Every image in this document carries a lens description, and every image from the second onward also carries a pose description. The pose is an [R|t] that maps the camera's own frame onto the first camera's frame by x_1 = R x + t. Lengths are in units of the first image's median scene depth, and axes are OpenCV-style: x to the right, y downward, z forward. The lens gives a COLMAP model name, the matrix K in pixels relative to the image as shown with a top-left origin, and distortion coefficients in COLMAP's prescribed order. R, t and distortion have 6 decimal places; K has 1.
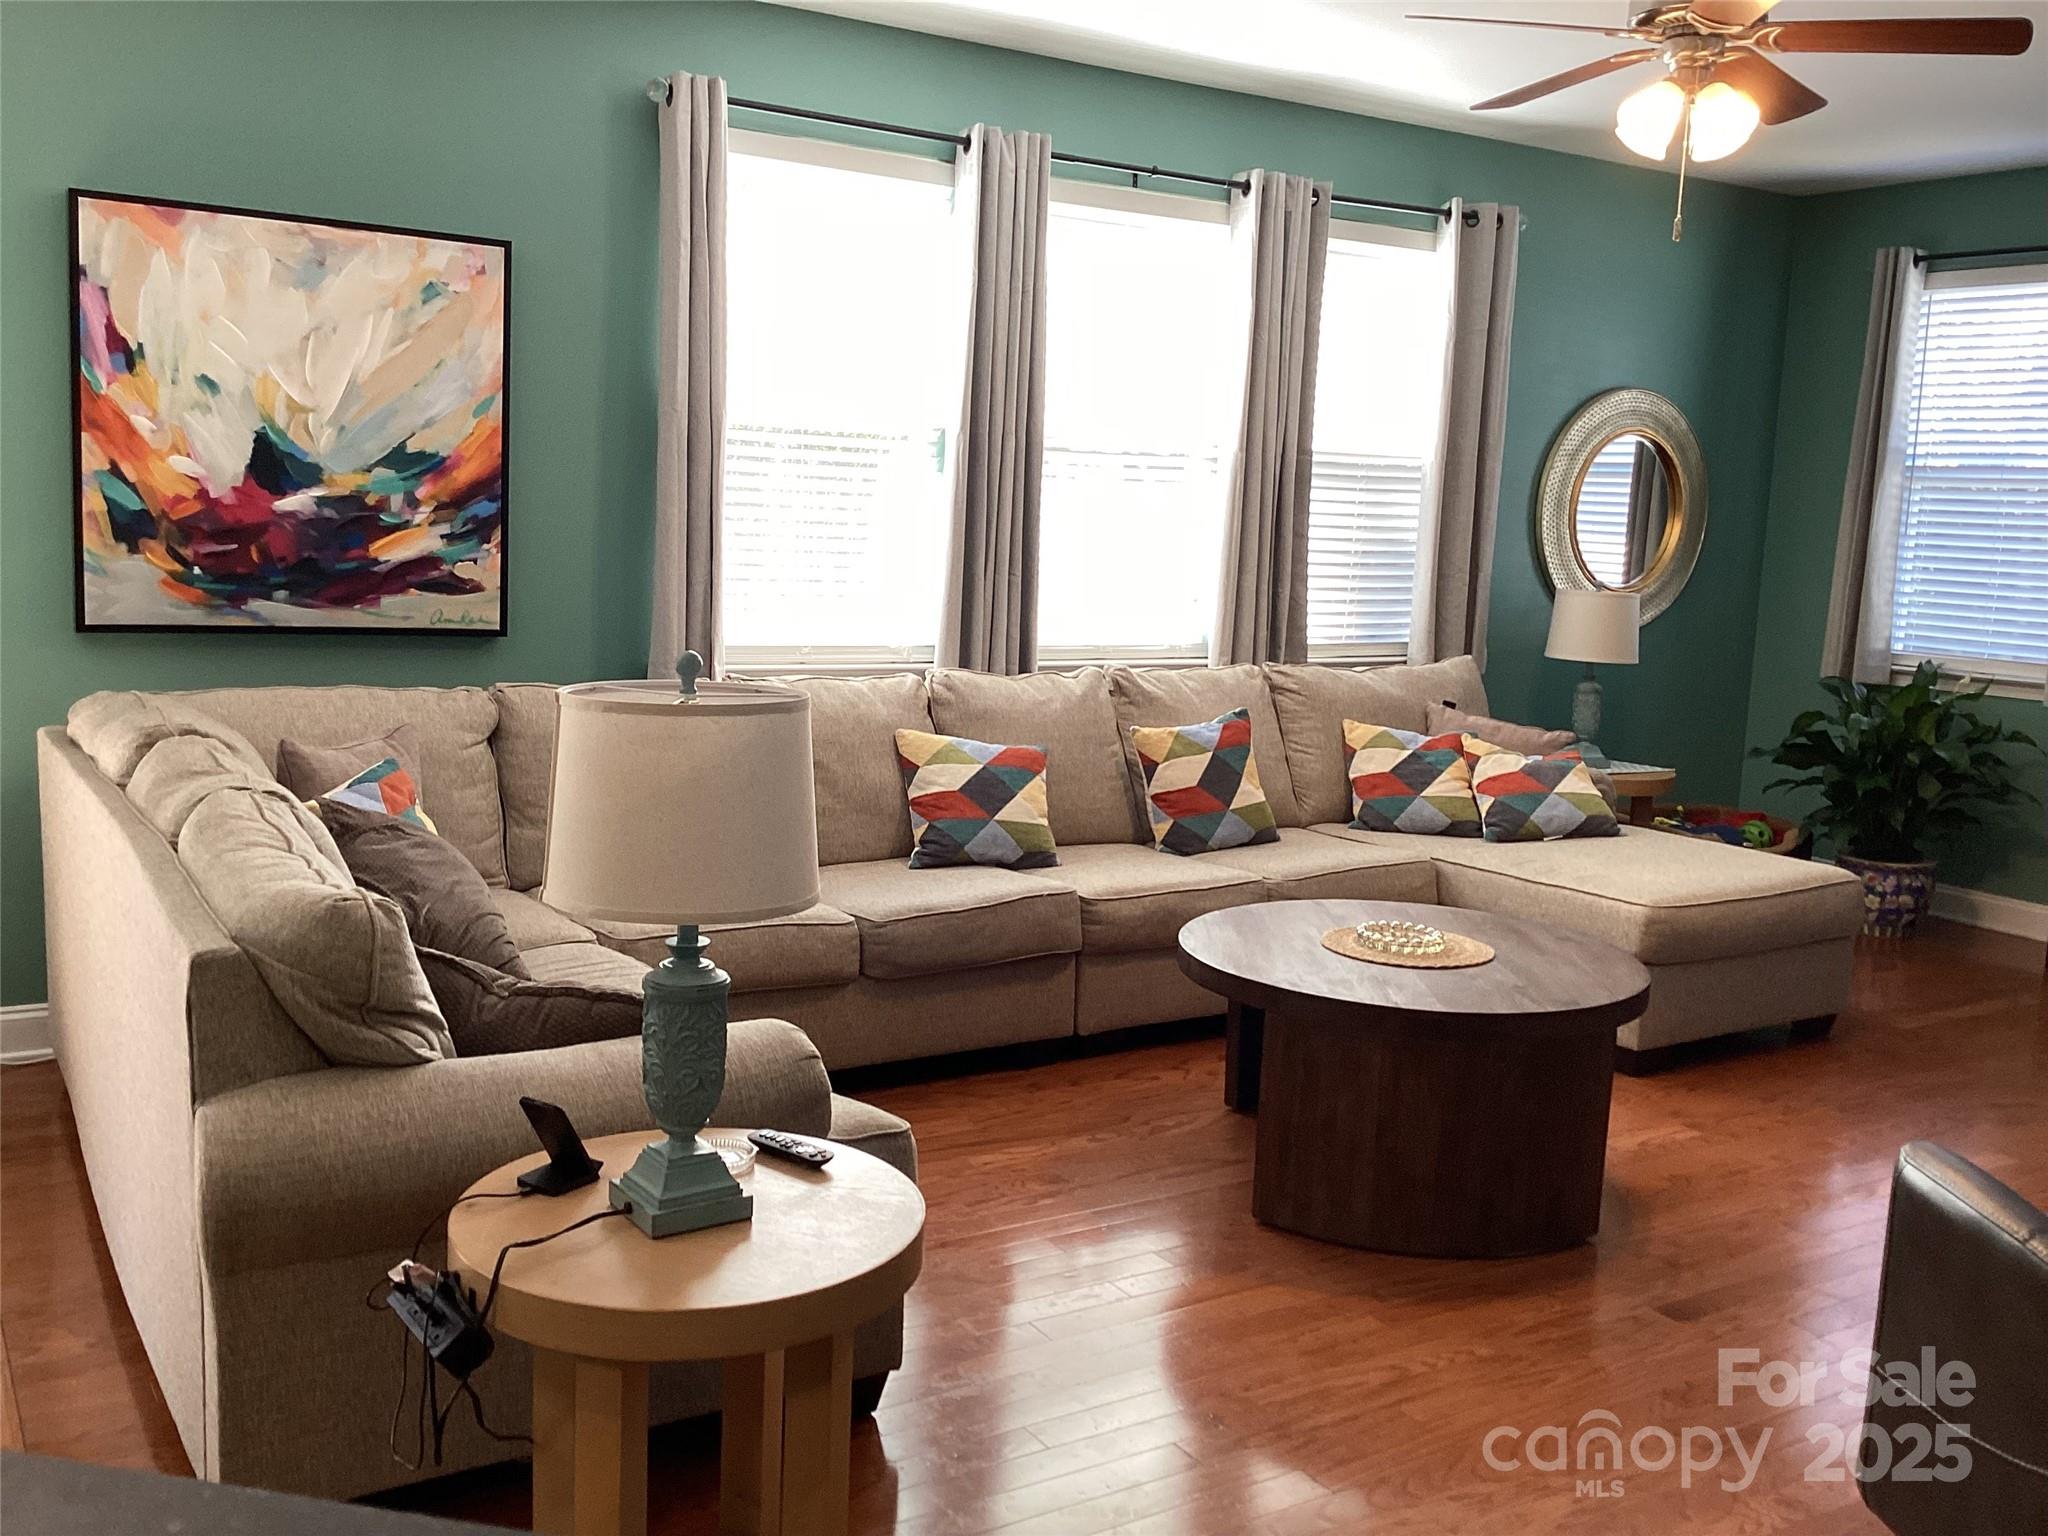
lens RADIAL K [[1872.6, 0, 1029.1], [0, 1872.6, 774.3], [0, 0, 1]] dist [0.118636, -0.232547]
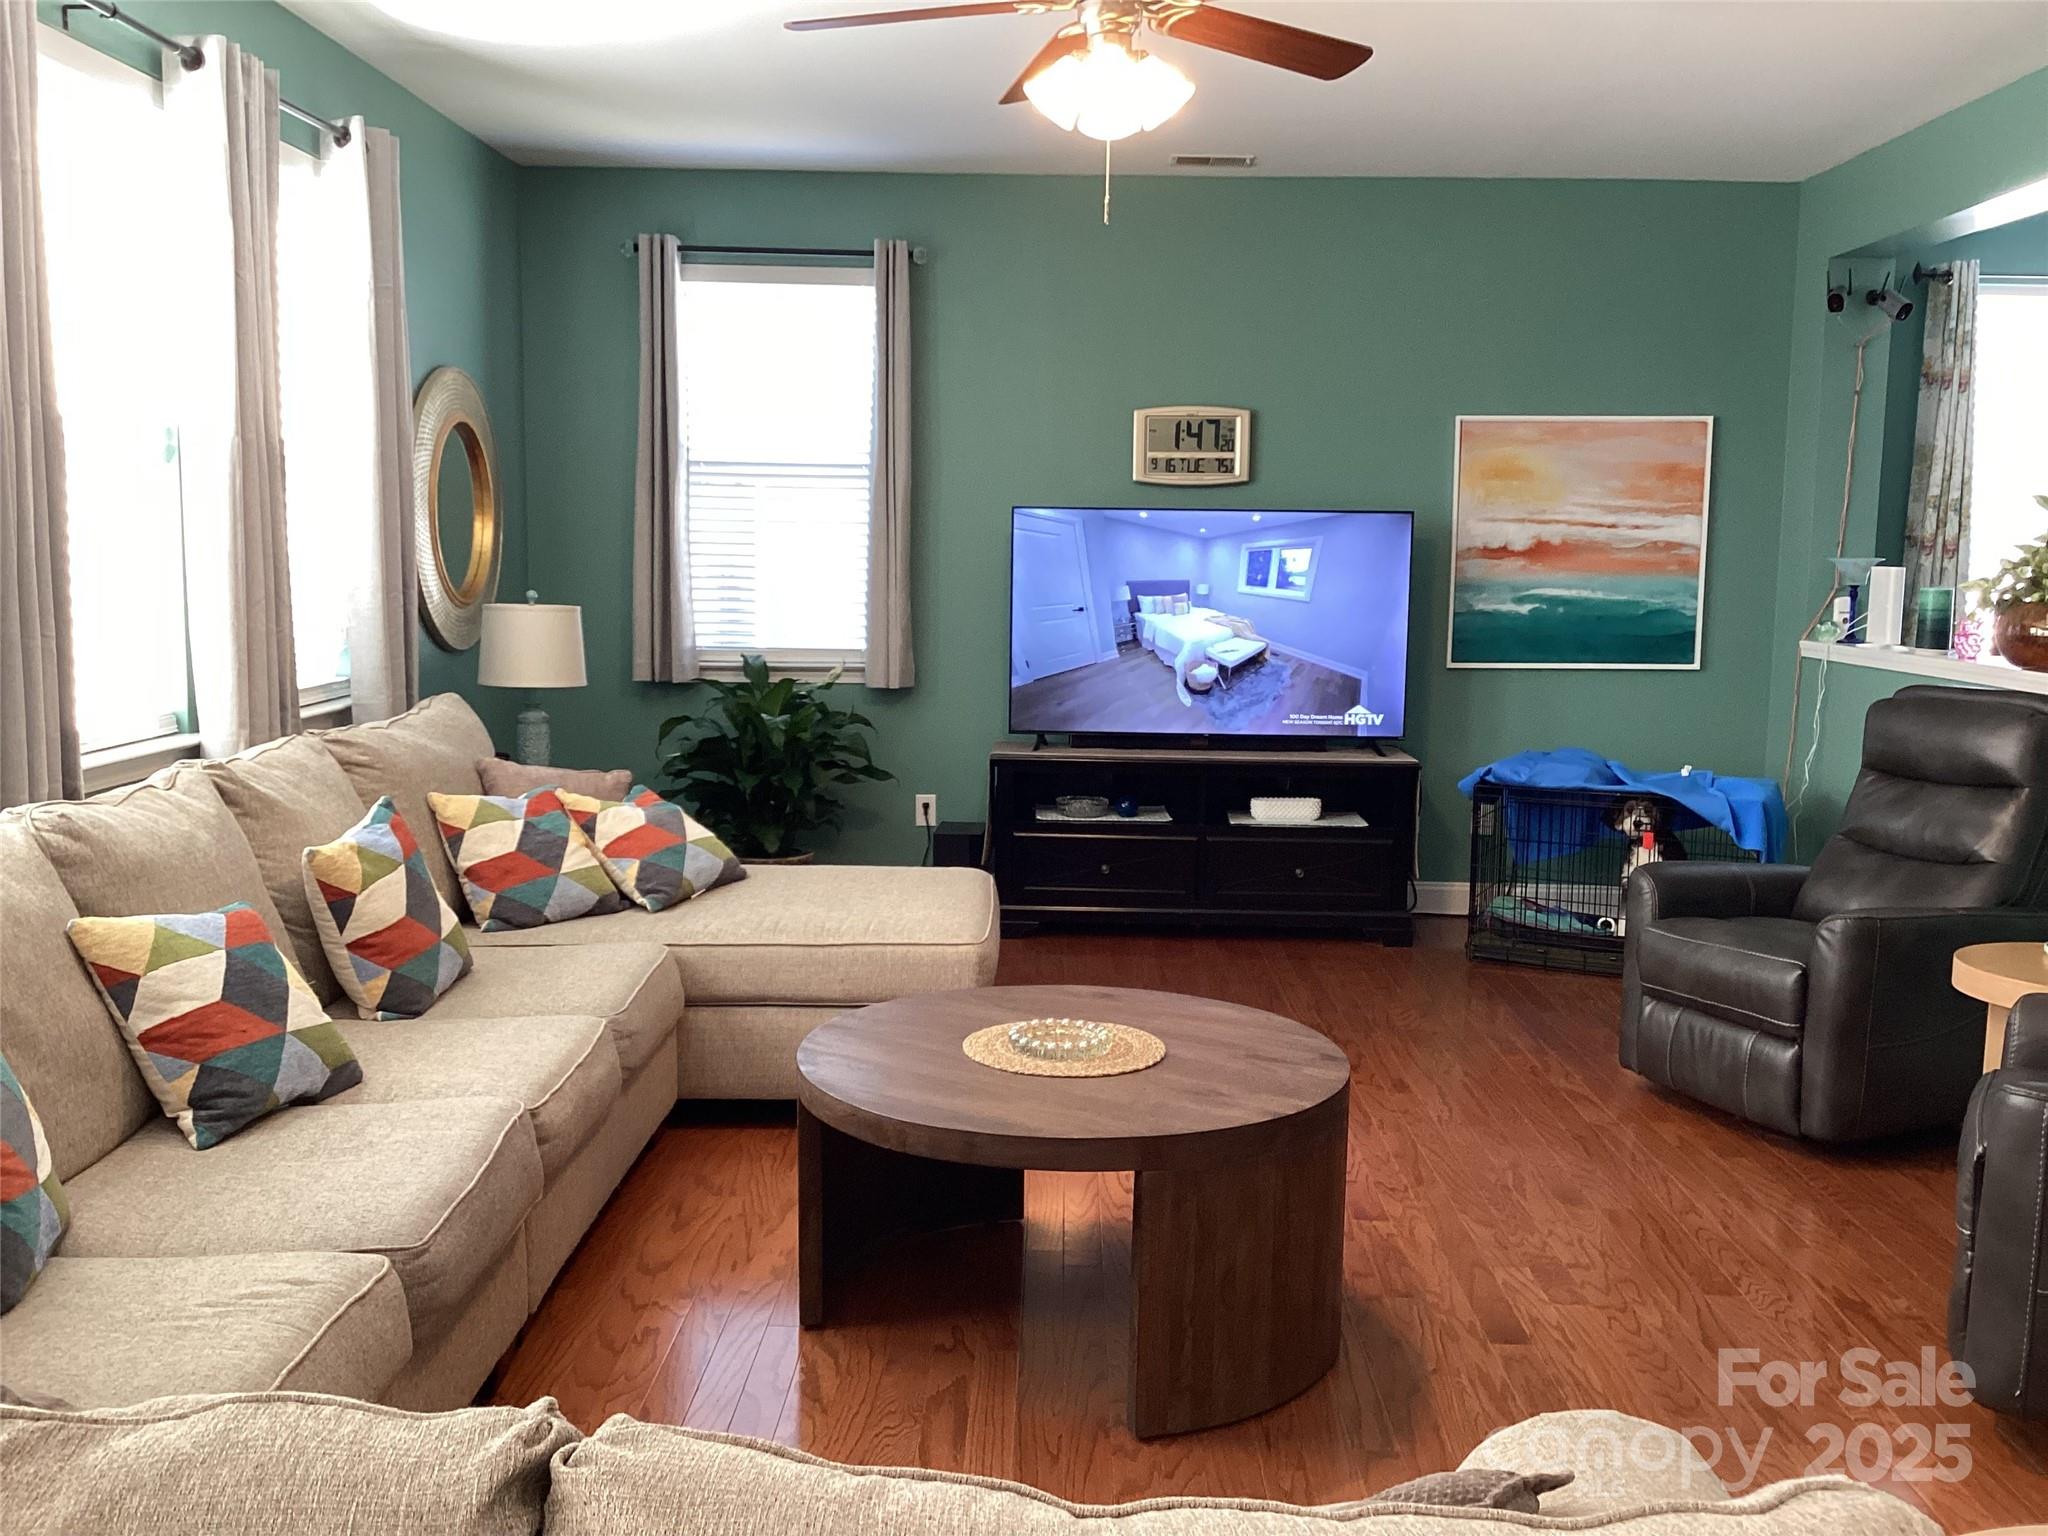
lens RADIAL K [[1872.6, 0, 1029.1], [0, 1872.6, 774.3], [0, 0, 1]] dist [0.118636, -0.232547]
pose [[0.545805, -0.137372, 0.826575, -0.343686], [0.129642, 0.988435, 0.078666, -0.068161], [-0.827822, 0.064222, 0.557302, 0.391437]]
